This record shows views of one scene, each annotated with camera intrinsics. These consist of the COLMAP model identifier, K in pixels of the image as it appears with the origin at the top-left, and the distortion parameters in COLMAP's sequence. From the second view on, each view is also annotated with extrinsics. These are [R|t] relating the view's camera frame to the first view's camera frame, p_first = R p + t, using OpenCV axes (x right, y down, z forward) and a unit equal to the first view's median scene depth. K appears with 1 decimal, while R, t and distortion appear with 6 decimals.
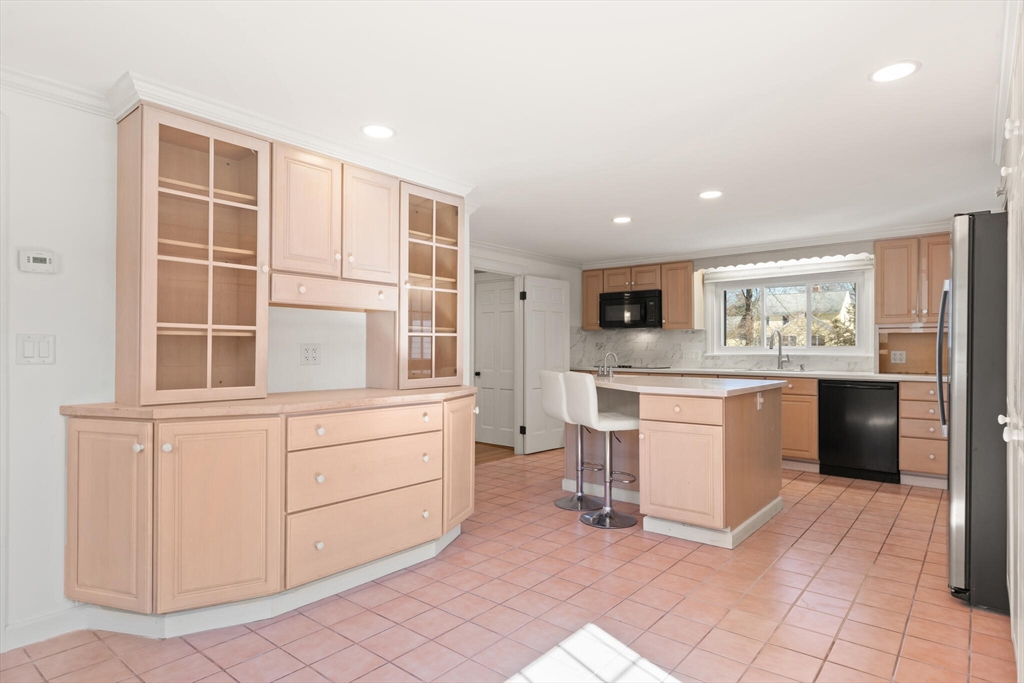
lens RADIAL K [[570.8, 0, 509.8], [0, 570.8, 349.5], [0, 0, 1]] dist [0.000292, -0.000135]
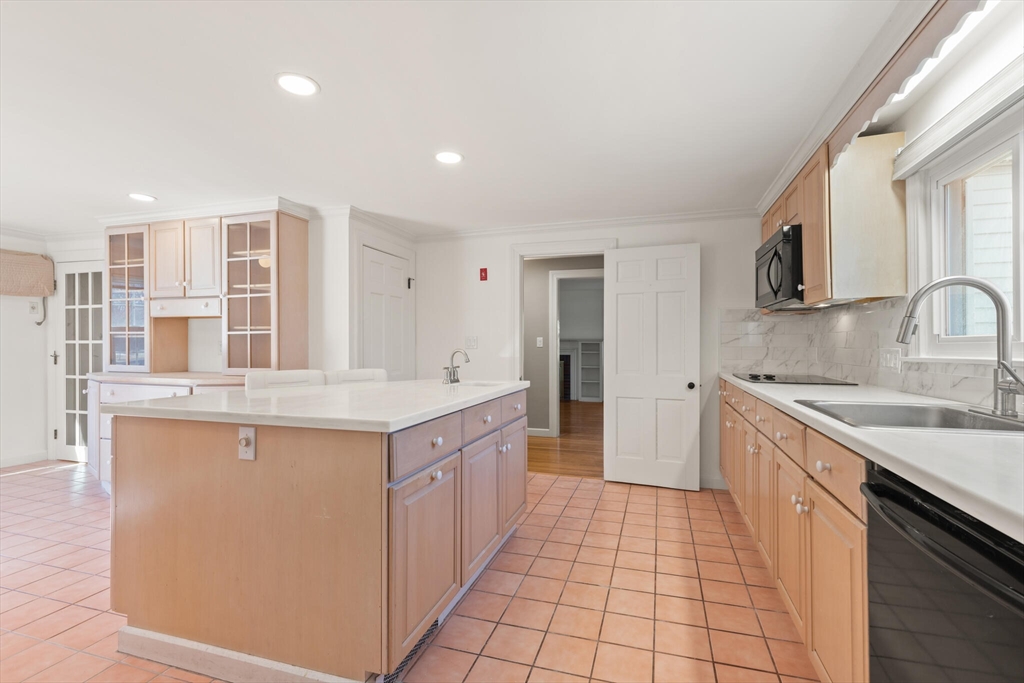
lens RADIAL K [[462.0, 0, 516.6], [0, 462.0, 344.3], [0, 0, 1]] dist [-0.000855, 0.000095]
pose [[0.383694, -0.002441, -0.923457, 0.596471], [-0.001215, 0.999994, -0.003149, 0.000266], [0.923459, 0.002330, 0.383689, 0.689594]]
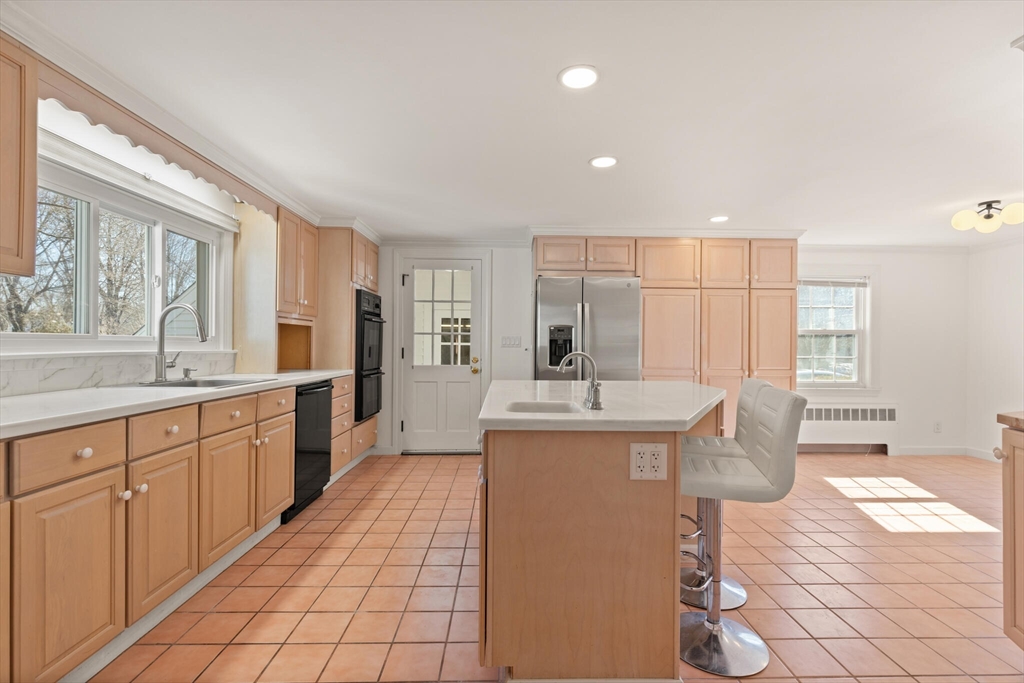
lens RADIAL K [[462.0, 0, 516.6], [0, 462.0, 344.3], [0, 0, 1]] dist [-0.000855, 0.000095]
pose [[-0.655838, -0.002671, 0.754897, -0.050507], [-0.001694, 0.999996, 0.002066, 0.000103], [-0.754899, 0.000076, -0.655841, 1.035499]]
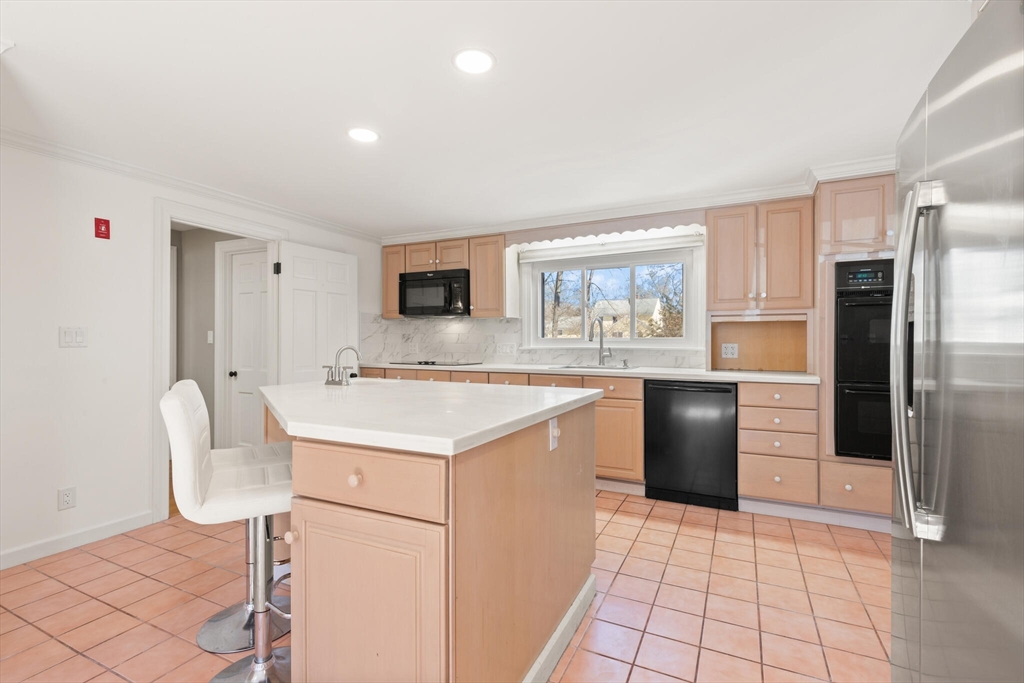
lens RADIAL K [[462.0, 0, 516.6], [0, 462.0, 344.3], [0, 0, 1]] dist [-0.000855, 0.000095]
pose [[0.971523, -0.000546, 0.236944, 0.193234], [-0.000266, 0.999994, 0.003396, 0.001390], [-0.236944, -0.003362, 0.971517, 0.373847]]
